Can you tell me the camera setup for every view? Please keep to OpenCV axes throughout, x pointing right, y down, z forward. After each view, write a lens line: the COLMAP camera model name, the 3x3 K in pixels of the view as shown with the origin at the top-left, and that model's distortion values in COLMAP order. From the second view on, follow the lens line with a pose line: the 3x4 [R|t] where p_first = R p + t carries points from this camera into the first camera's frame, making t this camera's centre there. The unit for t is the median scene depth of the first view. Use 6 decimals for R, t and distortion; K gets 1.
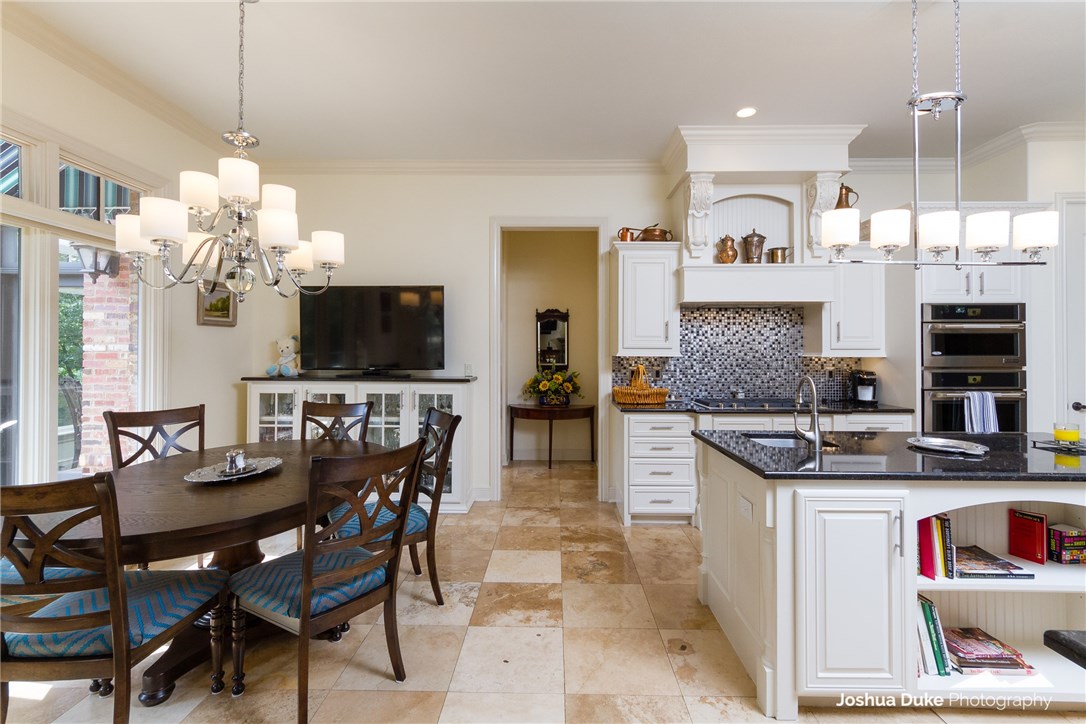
lens RADIAL K [[494.1, 0, 541.5], [0, 494.1, 347.4], [0, 0, 1]] dist [0.001670, -0.000266]
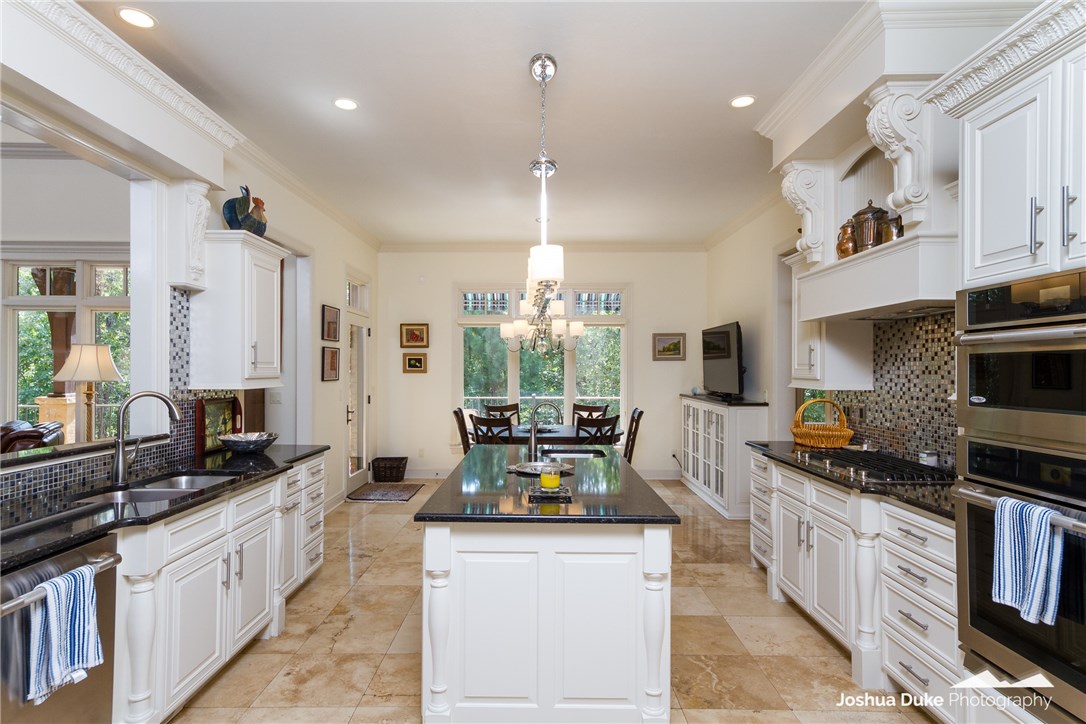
lens RADIAL K [[587.2, 0, 539.3], [0, 587.2, 366.7], [0, 0, 1]] dist [-0.000983, -0.000332]
pose [[0.012621, -0.005088, -0.999907, 1.197924], [0.004251, 0.999978, -0.005035, -0.015199], [0.999911, -0.004187, 0.012642, 0.539121]]
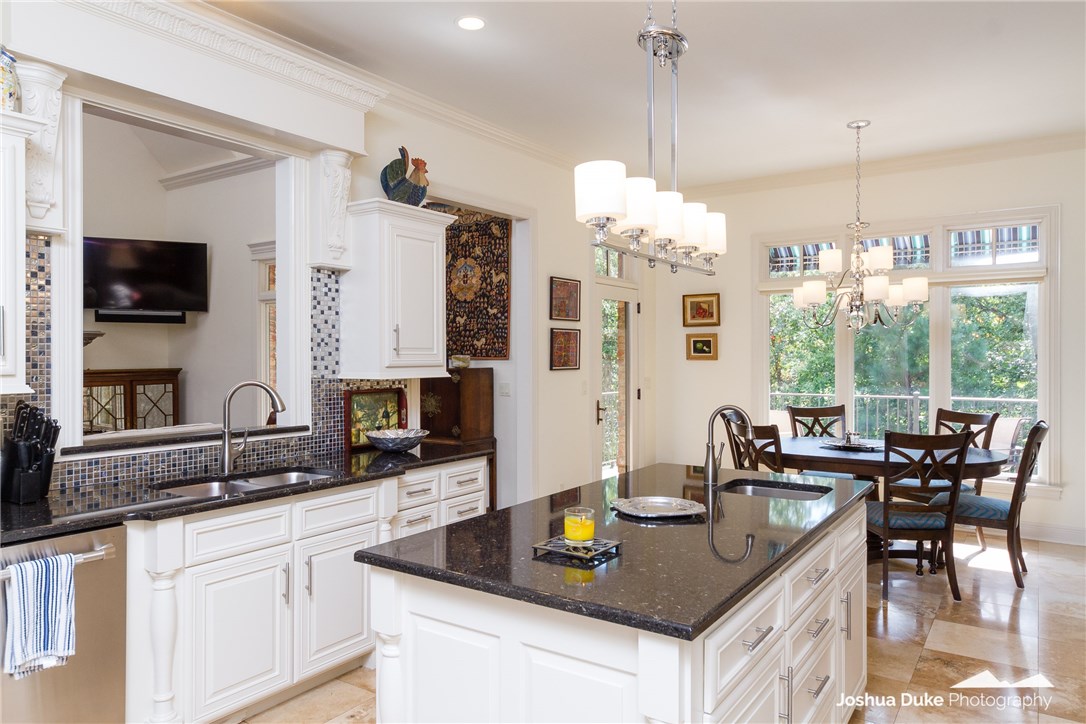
lens RADIAL K [[734.7, 0, 554.0], [0, 734.7, 359.7], [0, 0, 1]] dist [-0.025456, 0.014832]
pose [[-0.558418, 0.005990, -0.829538, 0.980885], [0.007870, 0.999967, 0.001923, -0.013334], [0.829523, -0.005454, -0.558447, 0.841537]]
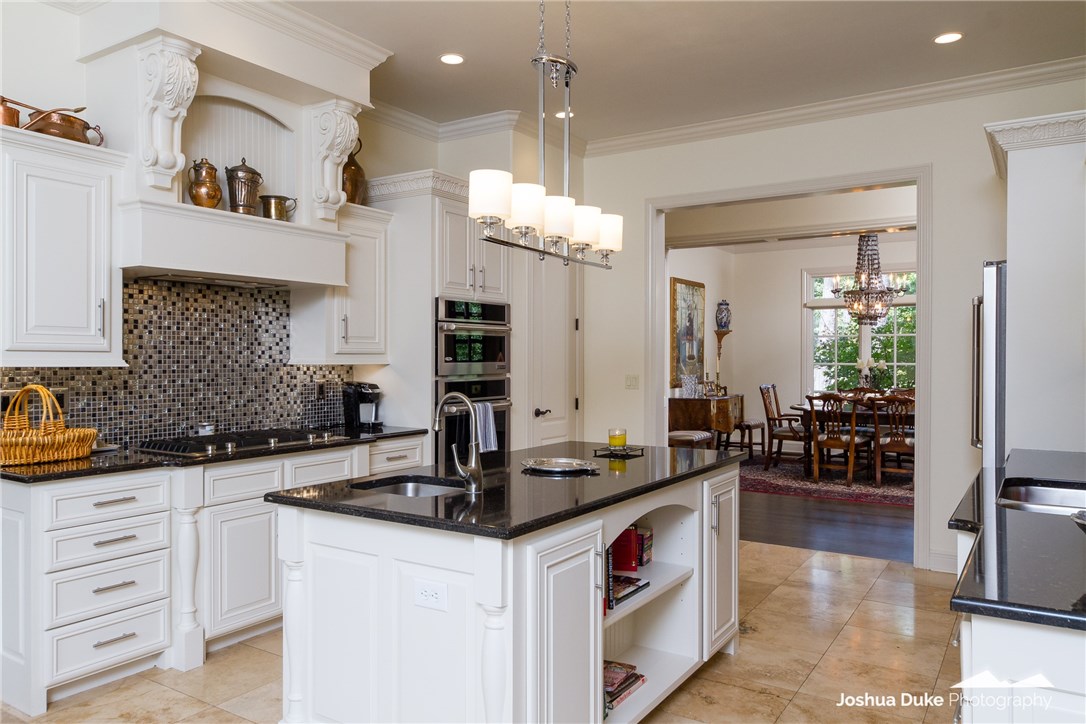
lens RADIAL K [[785.2, 0, 544.5], [0, 785.2, 361.1], [0, 0, 1]] dist [0.011642, 0.003219]
pose [[0.534101, -0.005334, 0.845404, -0.200038], [-0.007575, 0.999910, 0.011095, -0.000294], [-0.845387, -0.012330, 0.534012, 0.150441]]
